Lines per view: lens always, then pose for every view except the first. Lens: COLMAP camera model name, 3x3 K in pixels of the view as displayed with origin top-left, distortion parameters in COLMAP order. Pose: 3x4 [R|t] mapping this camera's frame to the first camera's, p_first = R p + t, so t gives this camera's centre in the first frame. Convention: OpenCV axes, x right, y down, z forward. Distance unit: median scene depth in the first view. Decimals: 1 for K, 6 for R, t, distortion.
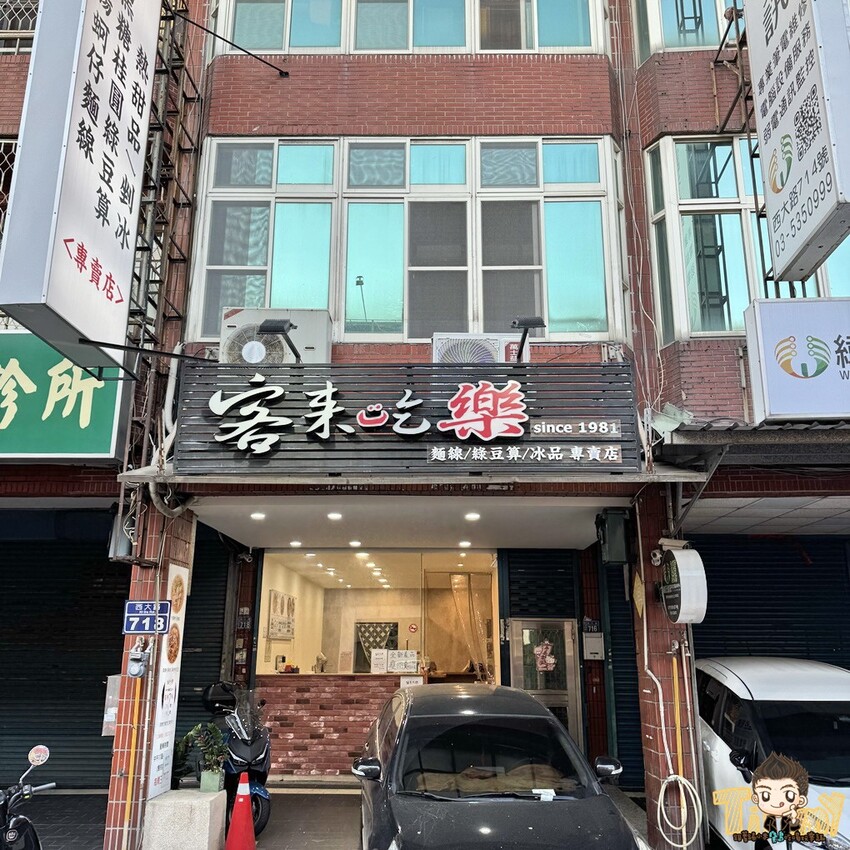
lens RADIAL K [[810.6, 0, 426.9], [0, 810.6, 426.2], [0, 0, 1]] dist [0.052434, 0.000000]
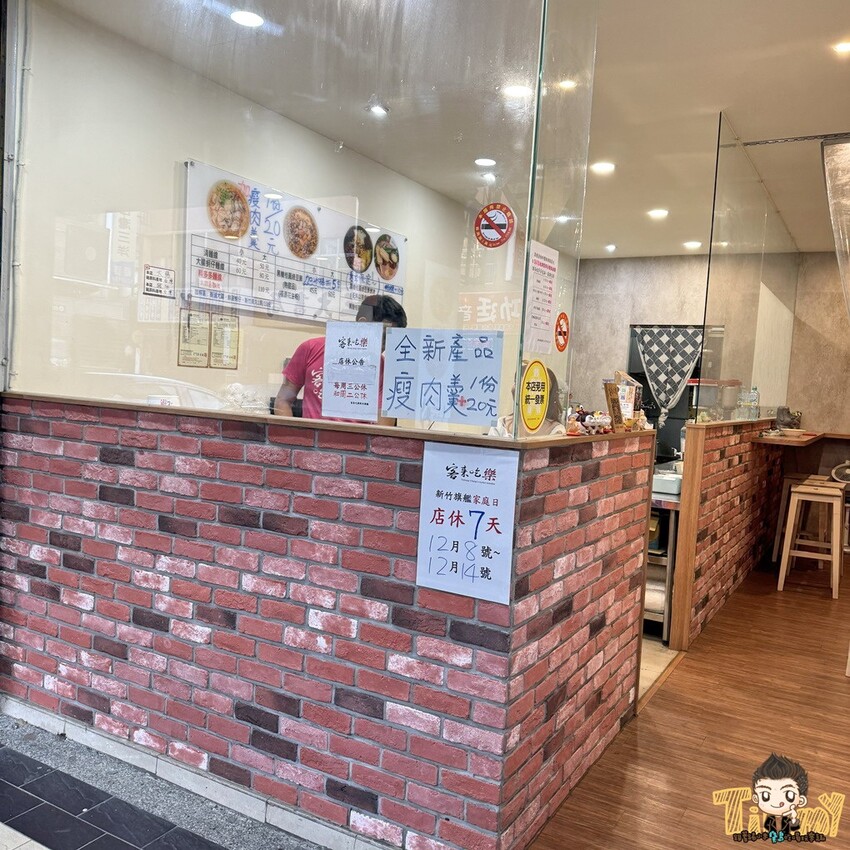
lens RADIAL K [[810.6, 0, 424.9], [0, 810.6, 422.6], [0, 0, 1]] dist [0.052434, 0.000000]
pose [[0.876607, 0.074591, -0.475390, 0.070105], [0.071773, 0.956595, 0.282442, 0.242907], [0.475824, -0.281711, 0.833205, 0.826187]]
